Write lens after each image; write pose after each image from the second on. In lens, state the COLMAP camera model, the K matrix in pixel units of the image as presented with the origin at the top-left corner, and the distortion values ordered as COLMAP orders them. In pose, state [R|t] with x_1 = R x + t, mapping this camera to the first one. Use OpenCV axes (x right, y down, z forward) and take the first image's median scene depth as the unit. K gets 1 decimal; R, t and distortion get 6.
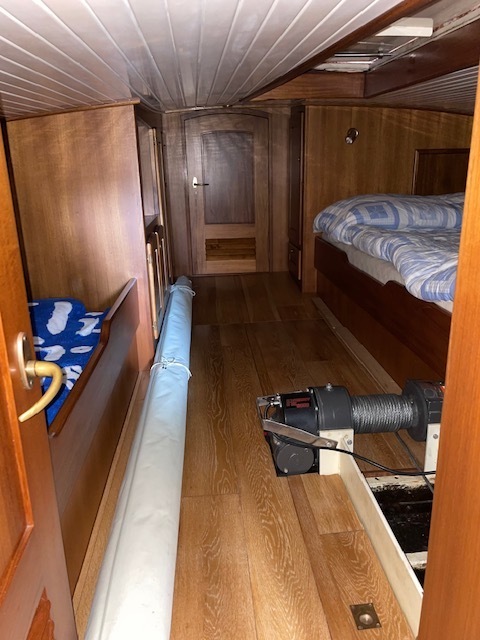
lens RADIAL K [[499.2, 0, 240.0], [0, 499.2, 320.0], [0, 0, 1]] dist [0.062258, -0.079600]
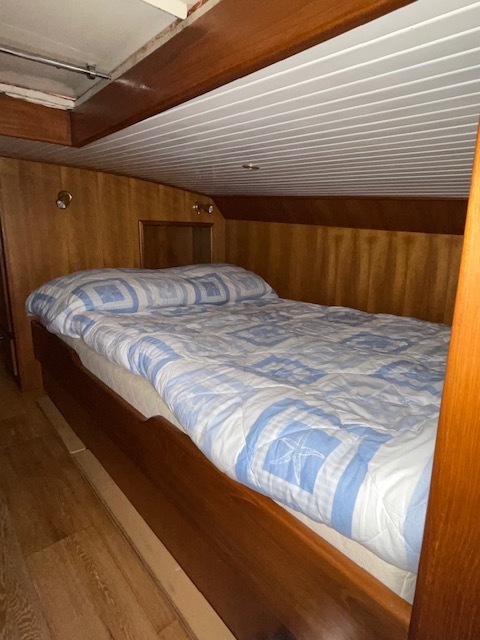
lens RADIAL K [[371.2, 0, 243.6], [0, 371.2, 316.3], [0, 0, 1]] dist [-0.006792, -0.001566]
pose [[0.803767, -0.098563, 0.586723, 0.109695], [0.142741, 0.989325, -0.029348, -0.152809], [-0.577567, 0.107338, 0.809256, 0.470457]]
